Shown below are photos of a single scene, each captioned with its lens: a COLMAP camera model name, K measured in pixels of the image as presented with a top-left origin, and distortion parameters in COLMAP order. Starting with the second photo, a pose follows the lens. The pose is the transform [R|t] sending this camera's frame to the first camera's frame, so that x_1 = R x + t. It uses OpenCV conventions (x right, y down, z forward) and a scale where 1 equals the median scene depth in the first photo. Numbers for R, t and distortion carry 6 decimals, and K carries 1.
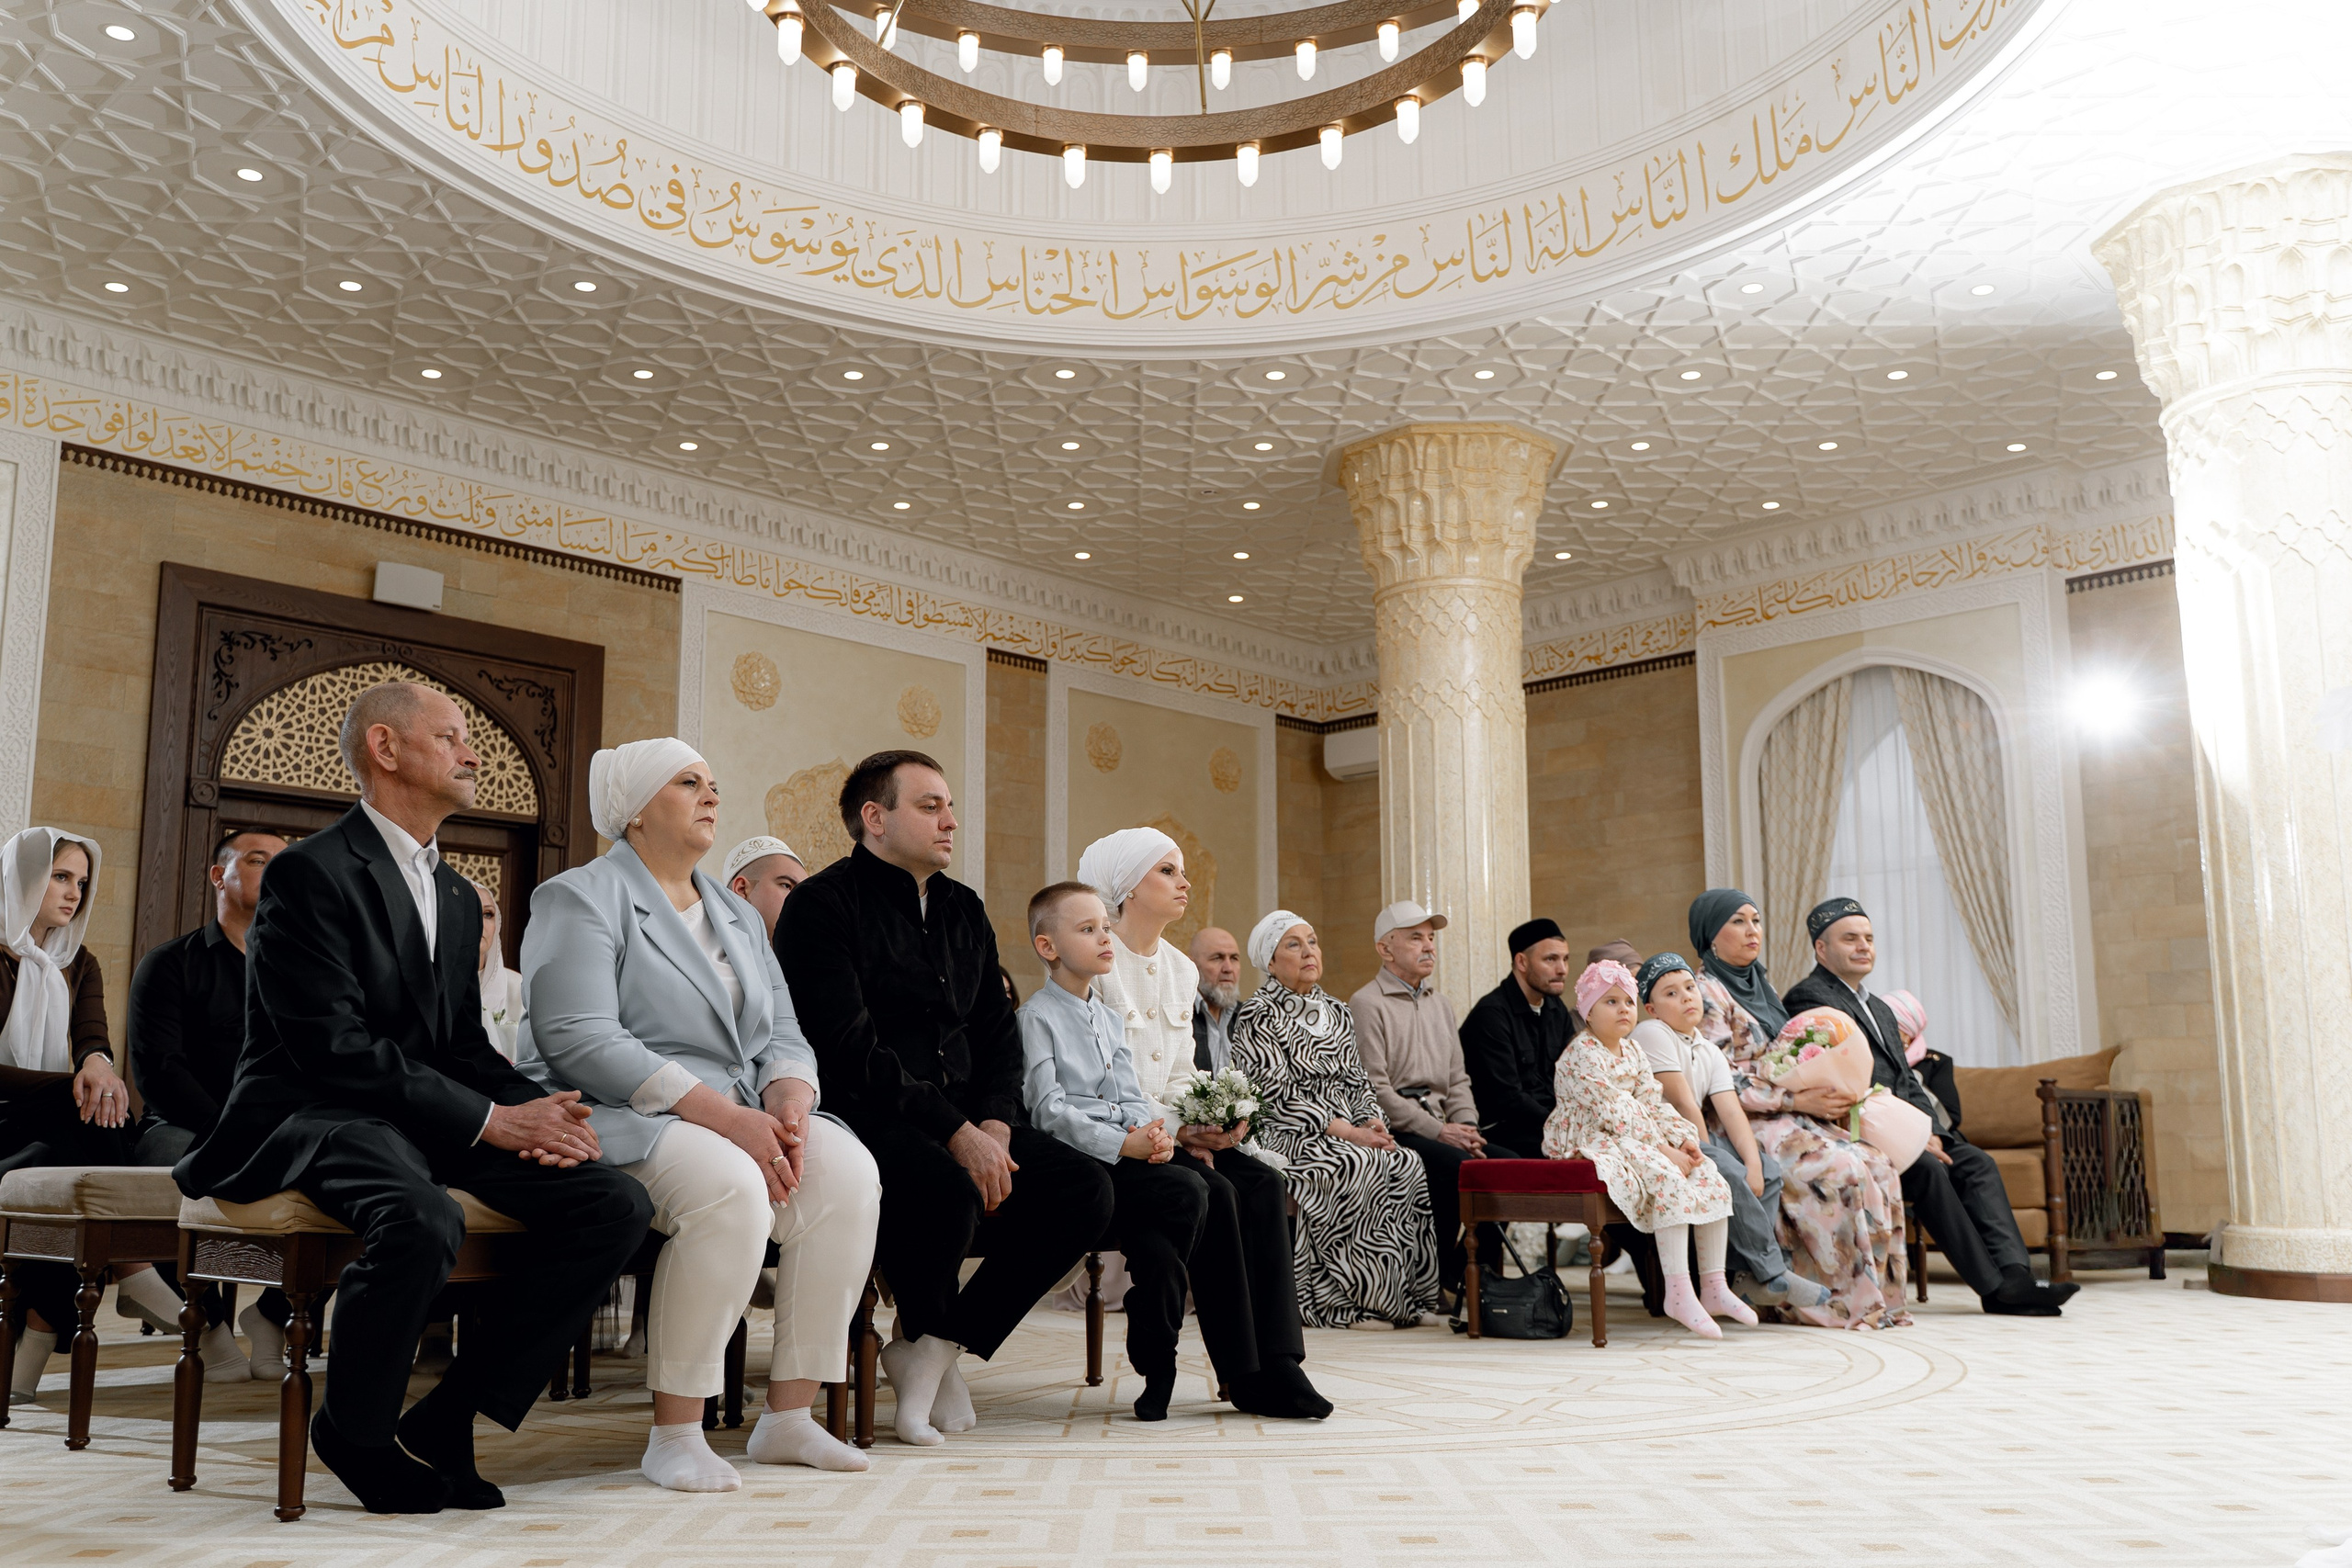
lens RADIAL K [[2023.9, 0, 1176.0], [0, 2023.9, 784.0], [0, 0, 1]] dist [-0.005750, -0.004678]
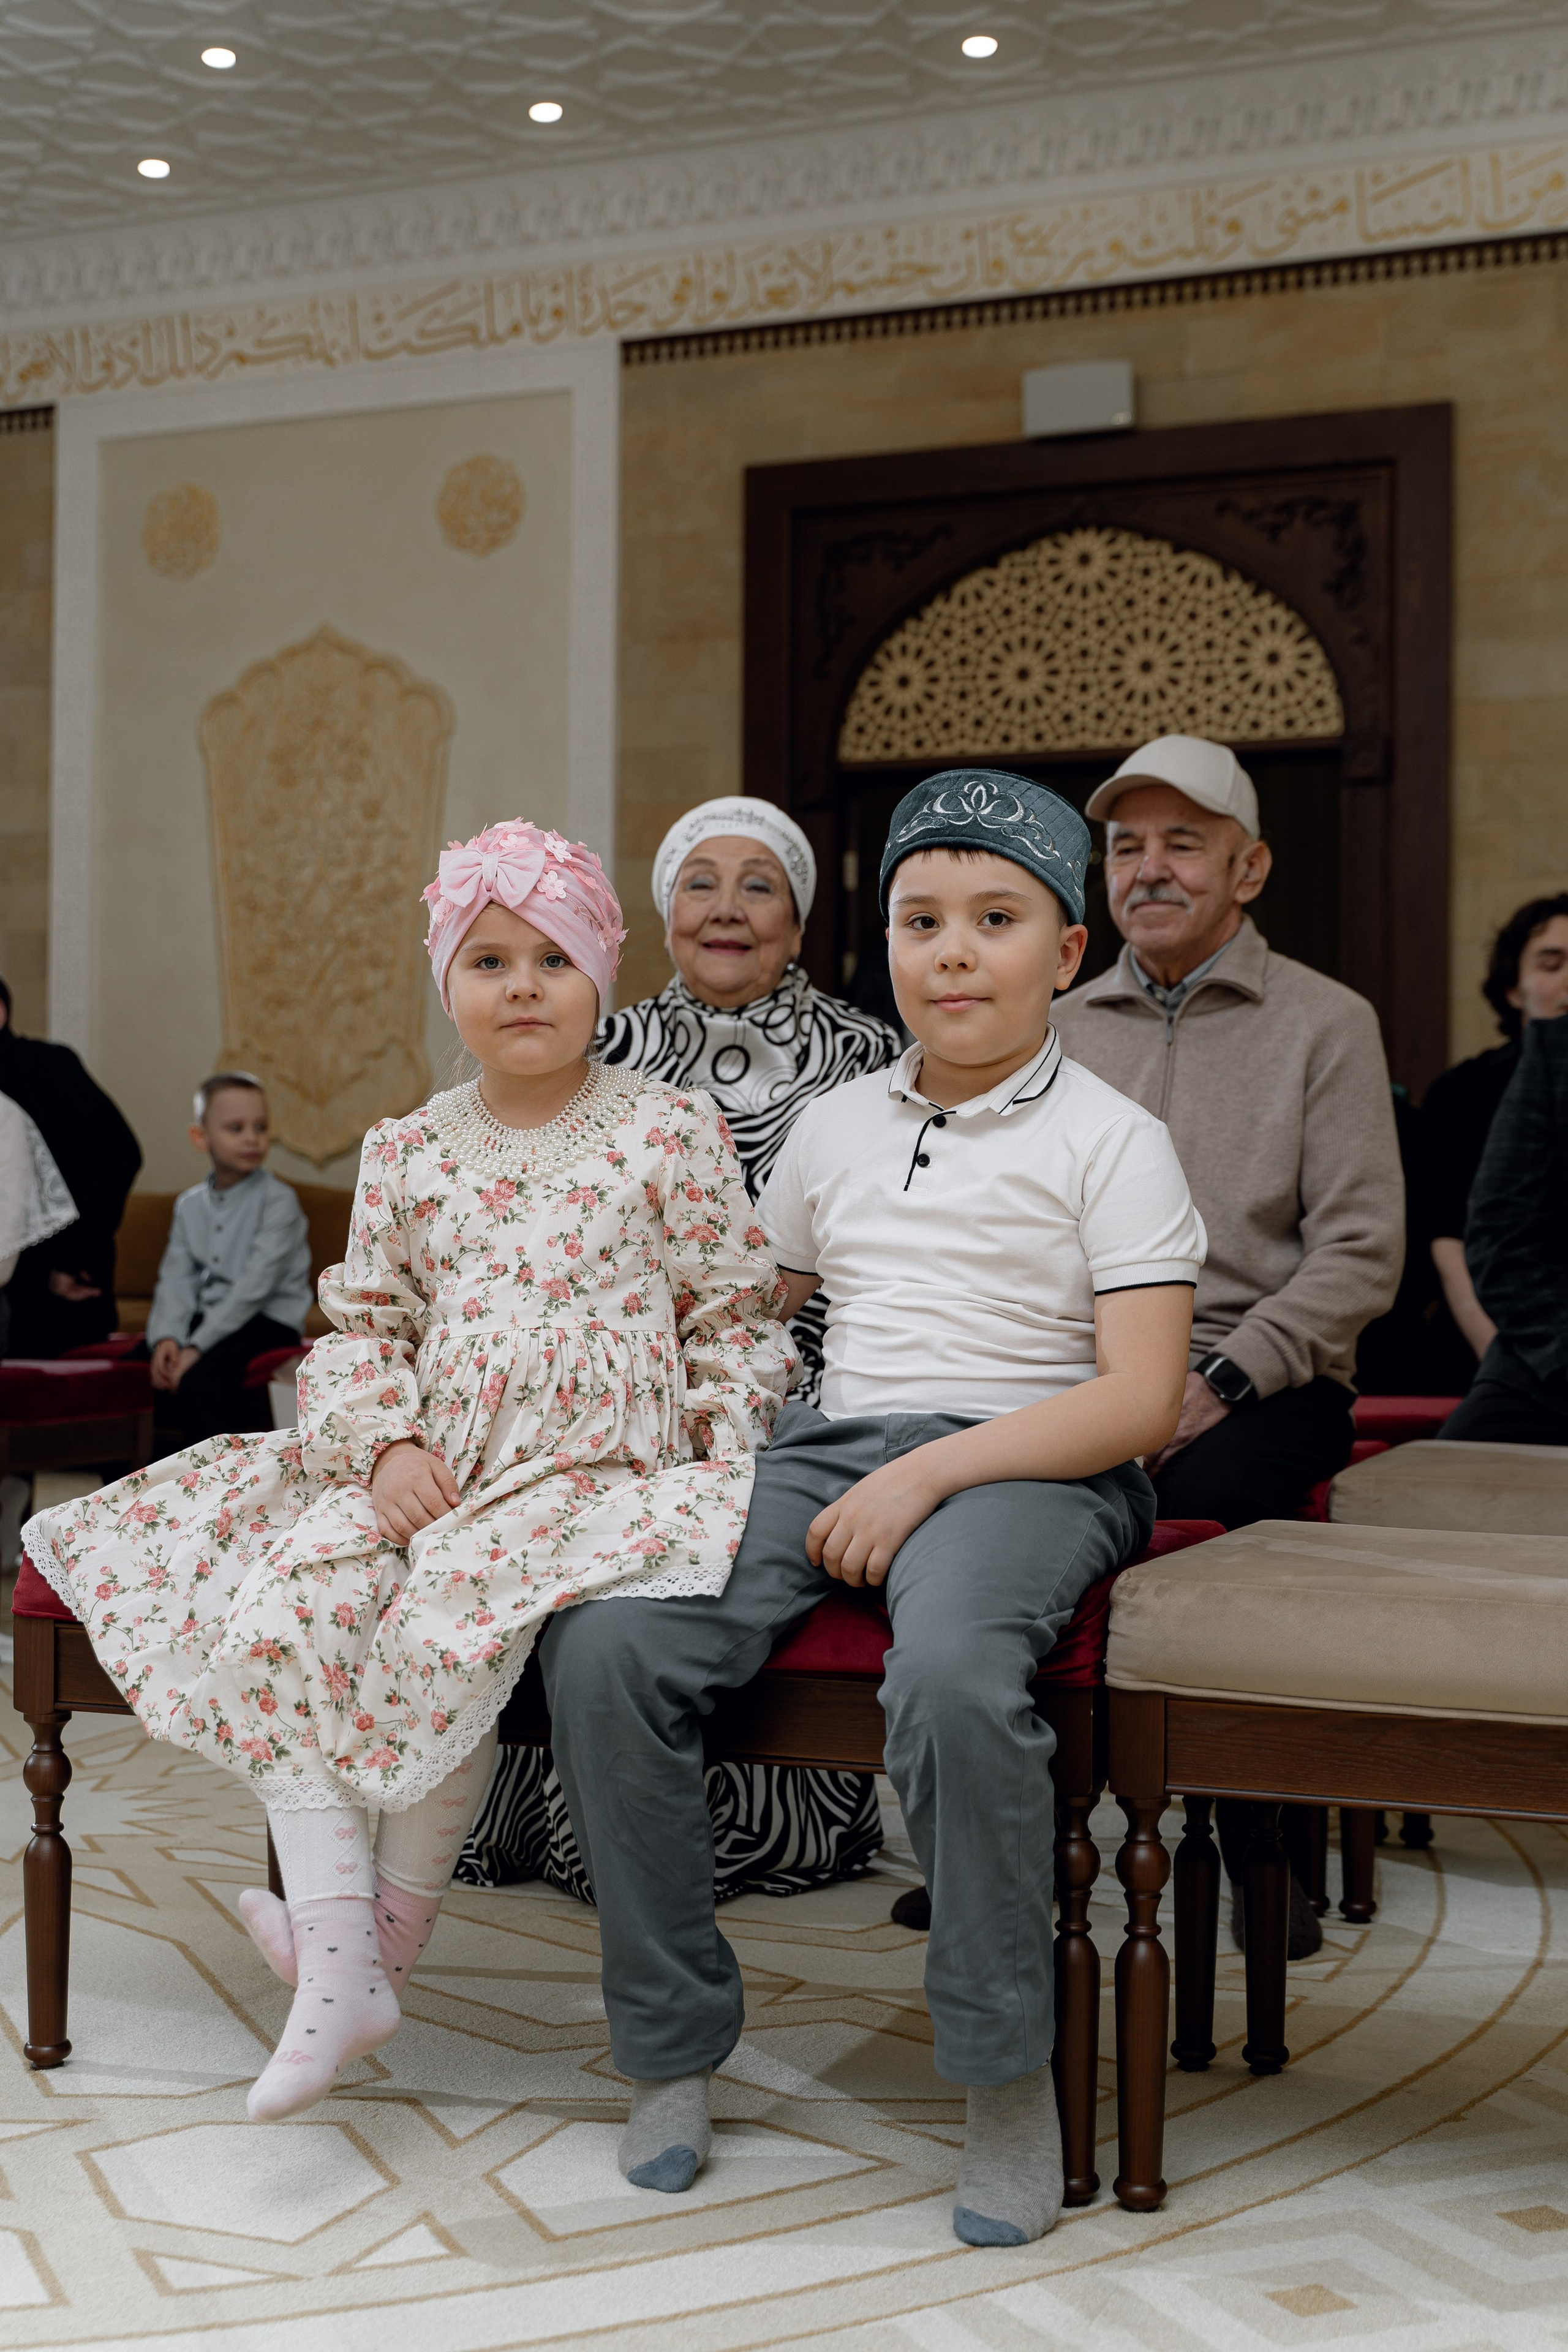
lens RADIAL K [[2878.8, 0, 785.9], [0, 2878.8, 1182.8], [0, 0, 1]] dist [-0.003822, -0.013977]
pose [[0.387012, 0.006583, -0.922051, 0.414784], [0.159493, 0.984424, 0.073972, 0.061129], [0.908176, -0.175689, 0.379934, 0.562926]]
